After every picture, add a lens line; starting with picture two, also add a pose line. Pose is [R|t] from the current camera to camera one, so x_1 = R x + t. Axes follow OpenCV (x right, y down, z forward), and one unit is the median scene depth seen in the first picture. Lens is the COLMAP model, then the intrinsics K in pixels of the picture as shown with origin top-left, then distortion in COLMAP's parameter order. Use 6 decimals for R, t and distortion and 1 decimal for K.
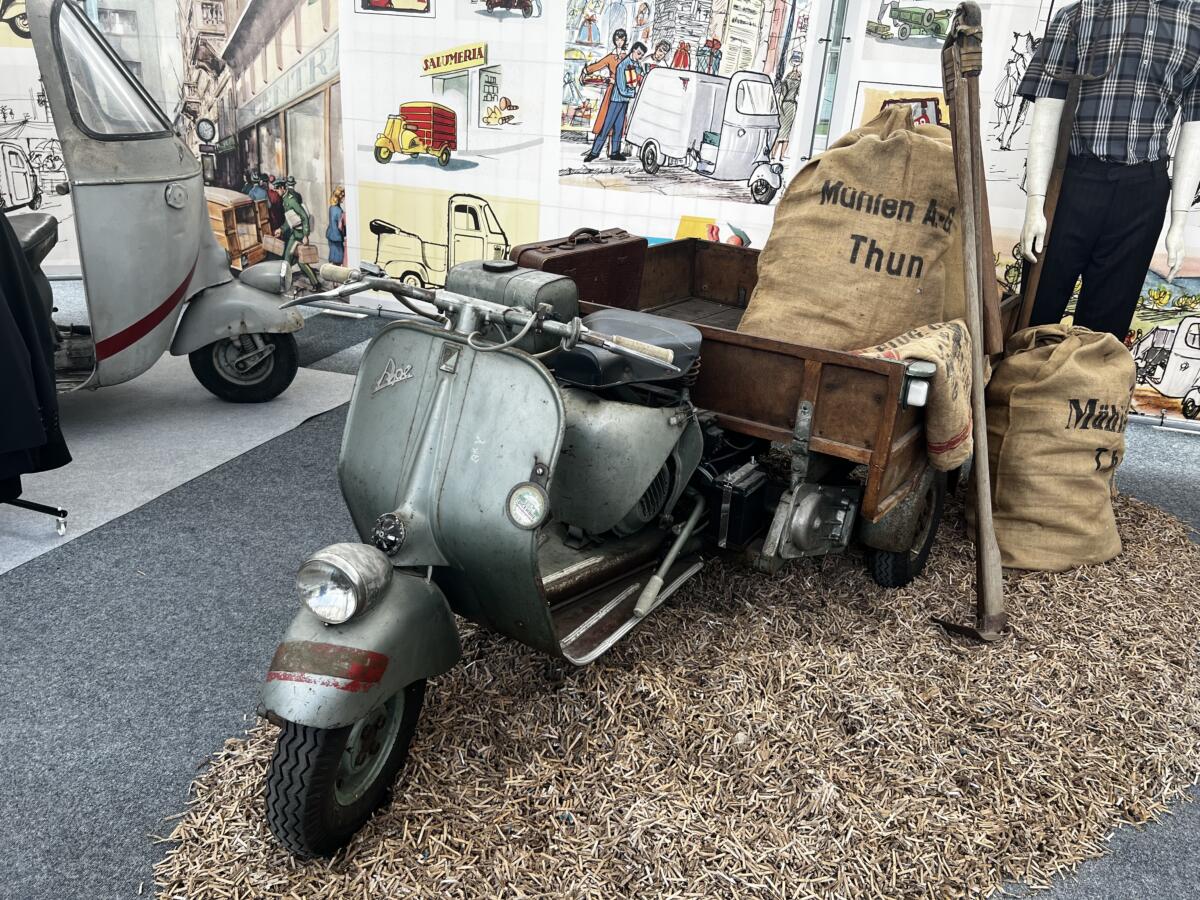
lens RADIAL K [[911.4, 0, 621.1], [0, 911.4, 448.4], [0, 0, 1]] dist [0.046069, -0.057137]
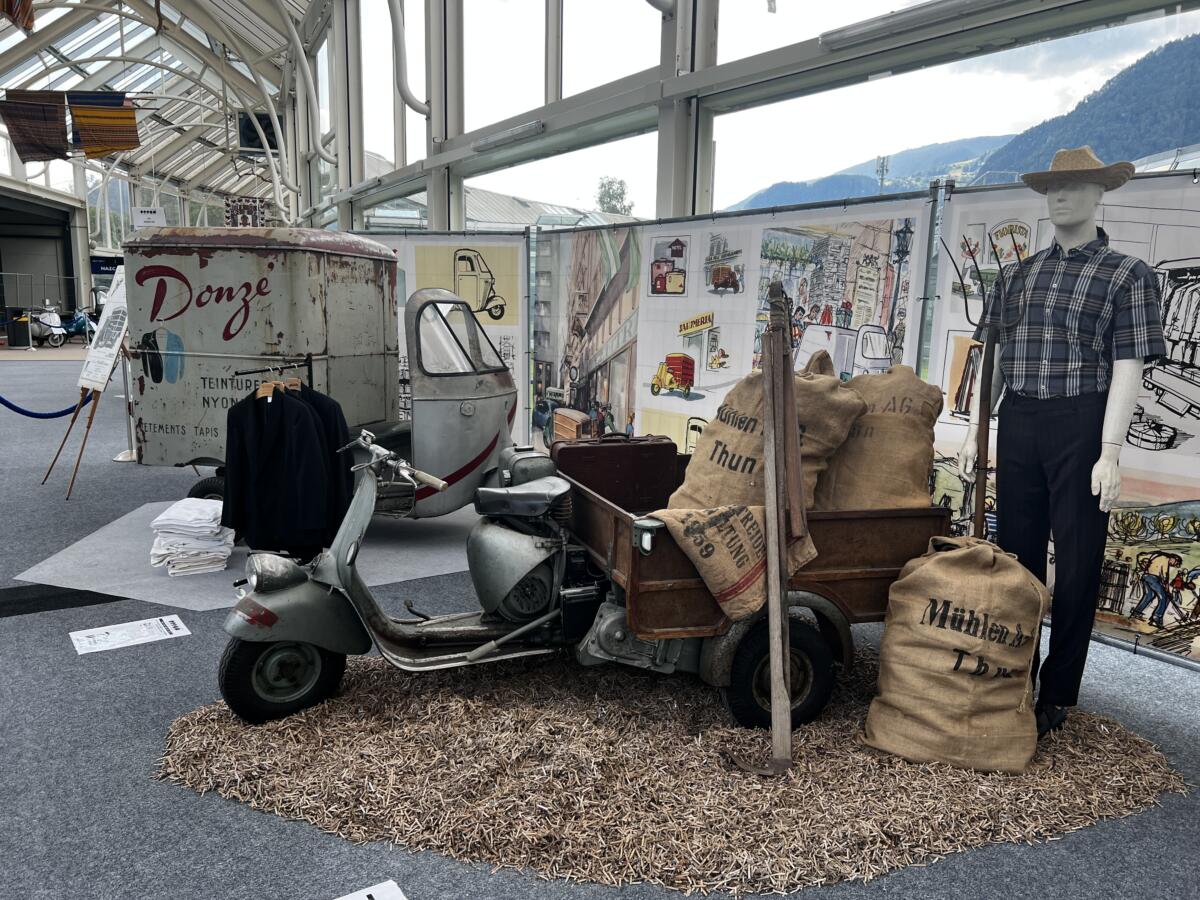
lens RADIAL K [[911.4, 0, 602.8], [0, 911.4, 455.3], [0, 0, 1]] dist [0.046069, -0.057137]
pose [[0.784584, 0.054065, -0.617661, 0.568970], [-0.204838, 0.962858, -0.175914, 0.037040], [0.585209, 0.264540, 0.766517, -0.082284]]
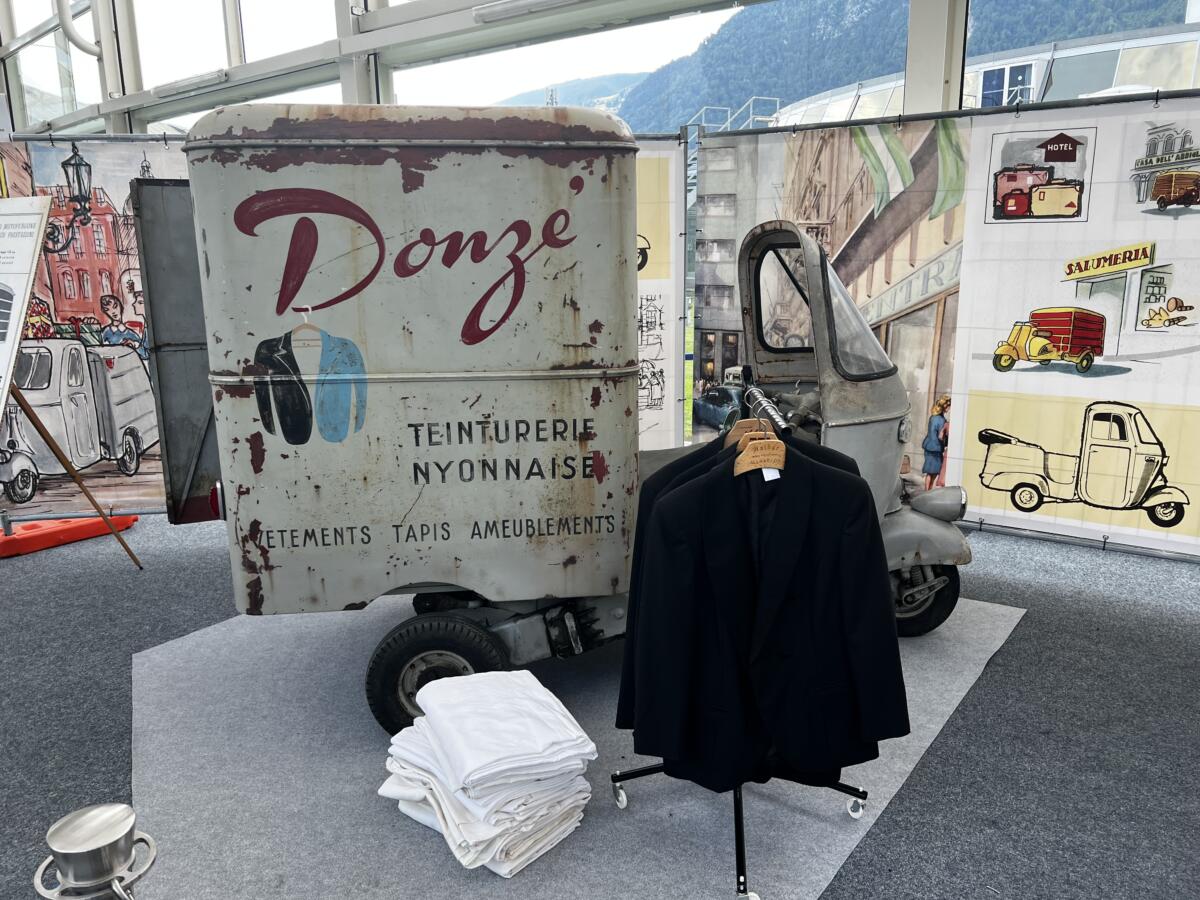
lens RADIAL K [[911.4, 0, 611.3], [0, 911.4, 438.5], [0, 0, 1]] dist [0.046069, -0.057137]
pose [[0.950260, -0.014803, -0.311107, -0.371771], [-0.040563, 0.984481, -0.170739, -0.072418], [0.308806, 0.174865, 0.934912, 0.016915]]
